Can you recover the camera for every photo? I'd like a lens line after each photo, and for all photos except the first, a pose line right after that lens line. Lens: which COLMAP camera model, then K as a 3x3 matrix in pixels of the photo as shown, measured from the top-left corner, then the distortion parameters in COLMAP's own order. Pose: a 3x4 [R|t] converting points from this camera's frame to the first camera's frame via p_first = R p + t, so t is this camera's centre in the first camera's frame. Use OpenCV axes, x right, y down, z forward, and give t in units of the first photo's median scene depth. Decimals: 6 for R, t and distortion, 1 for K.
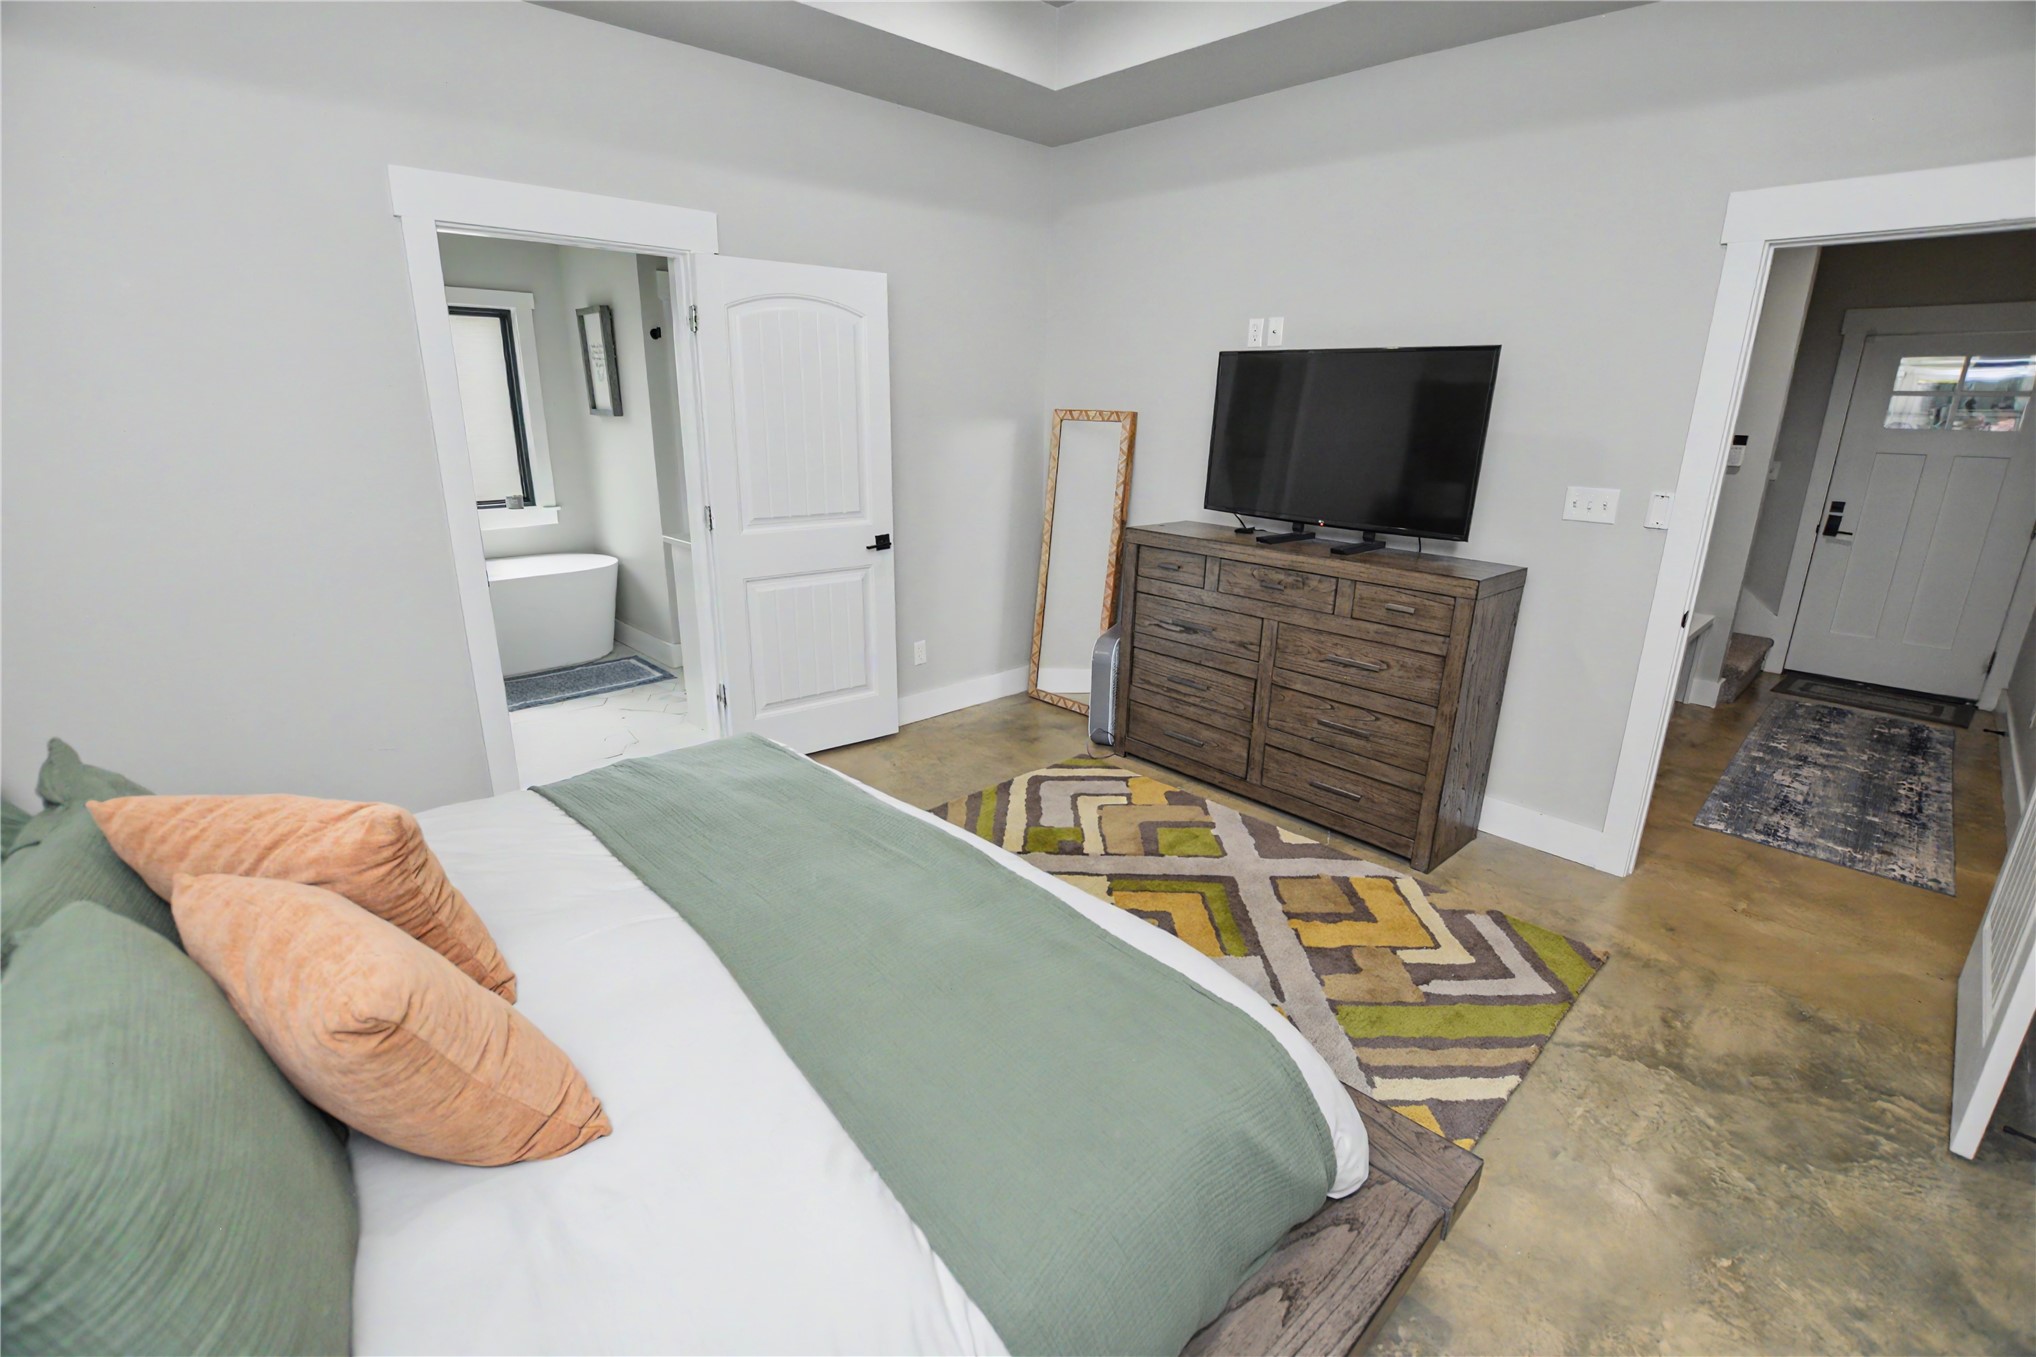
lens RADIAL K [[899.8, 0, 1018.8], [0, 899.8, 674.4], [0, 0, 1]] dist [-0.034735, 0.005666]
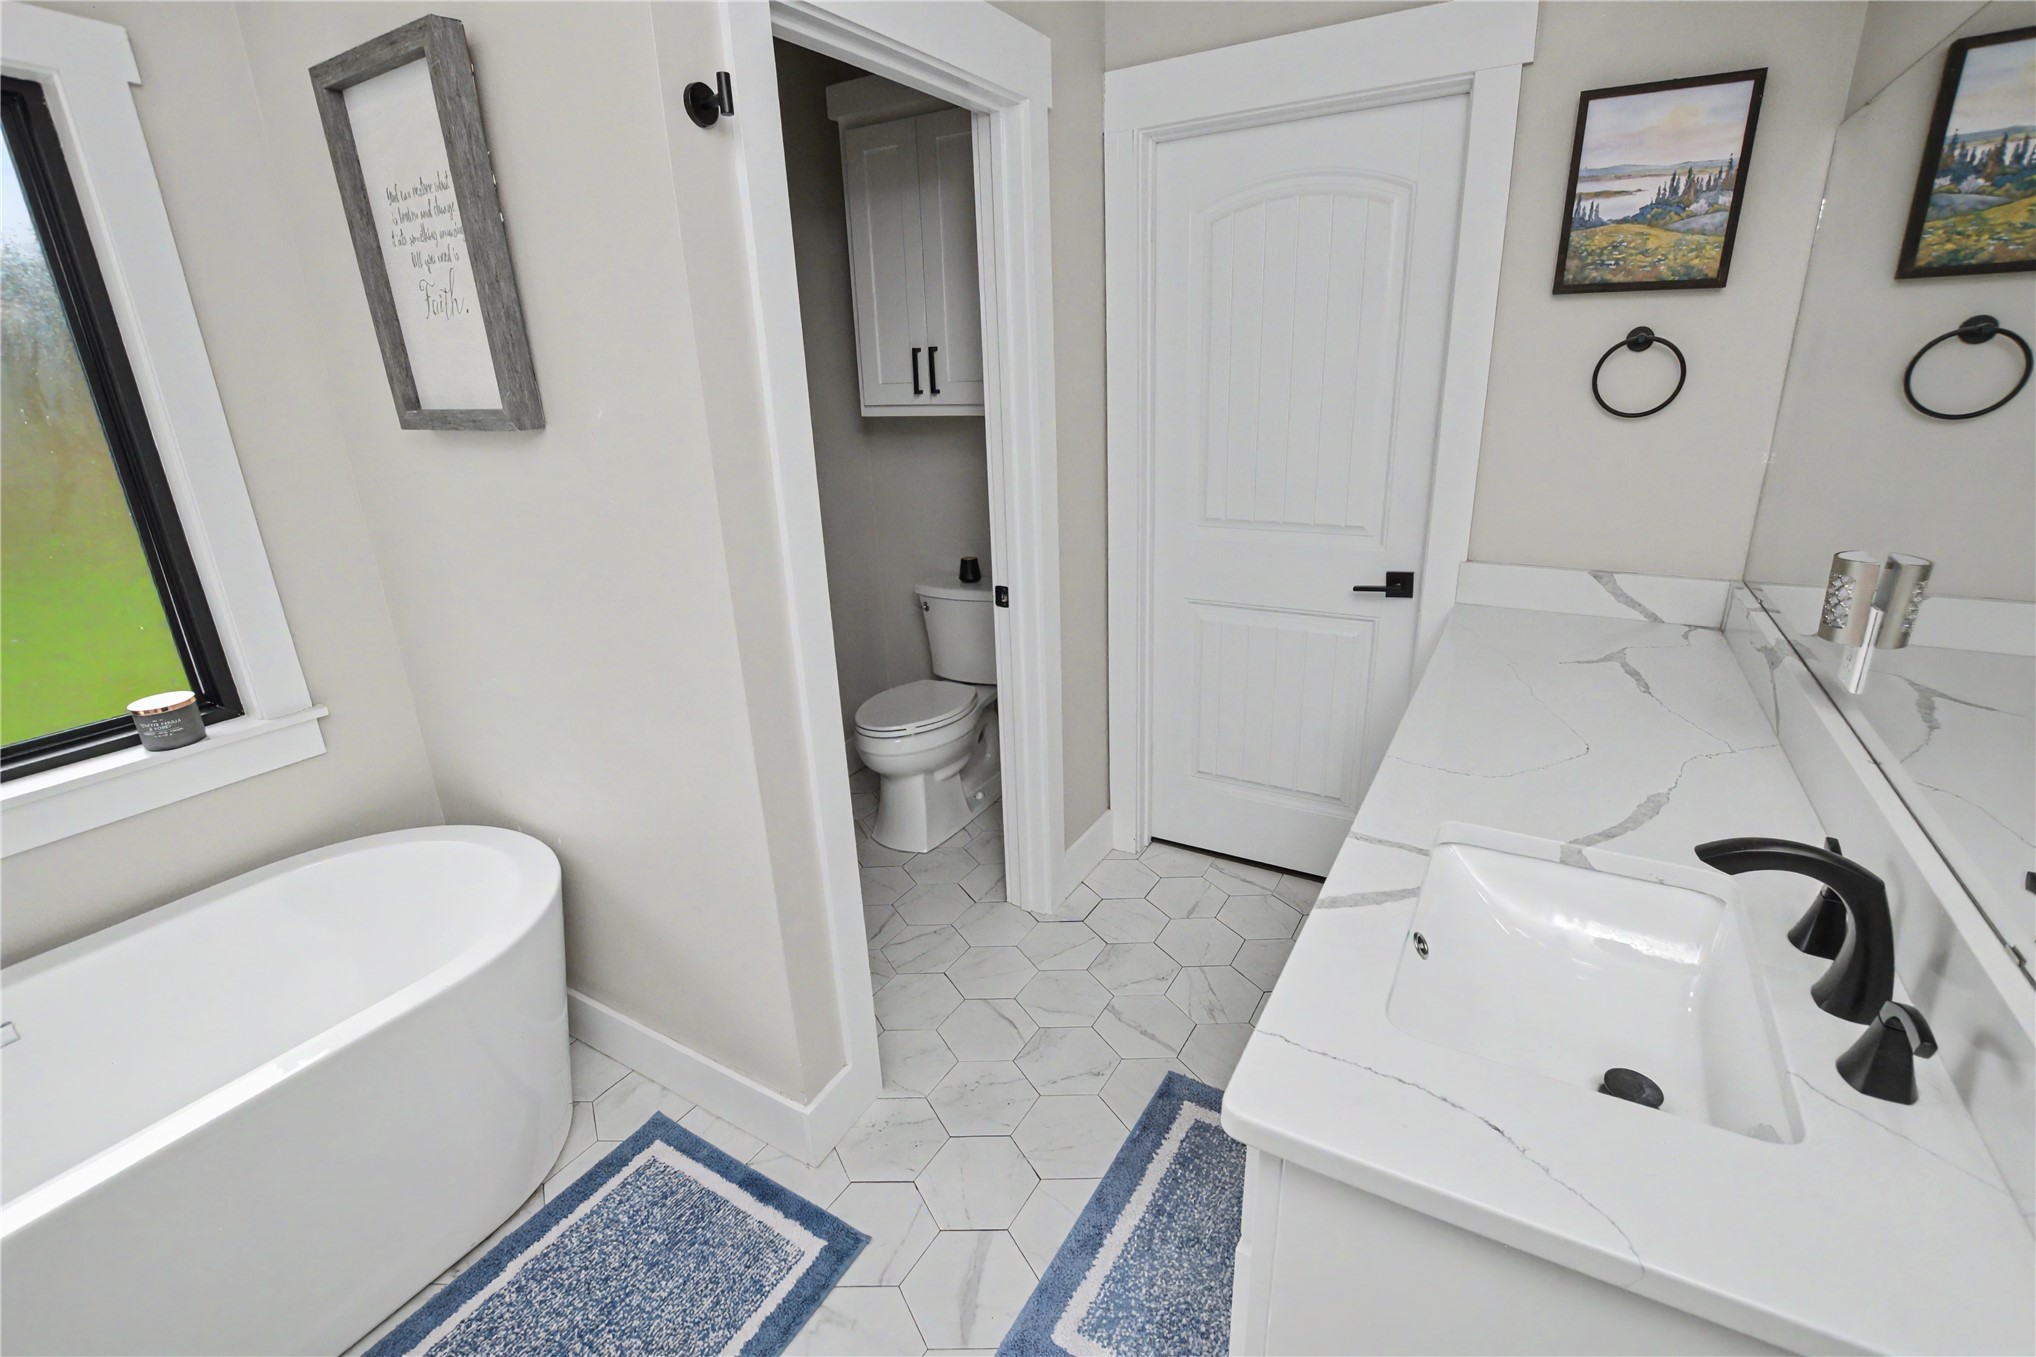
lens RADIAL K [[899.8, 0, 1018.8], [0, 899.8, 674.4], [0, 0, 1]] dist [-0.034735, 0.005666]
pose [[0.961805, -0.130401, 0.240681, -0.359469], [0.123496, 0.991386, 0.043622, -0.193351], [-0.244296, -0.012232, 0.969624, 0.643405]]
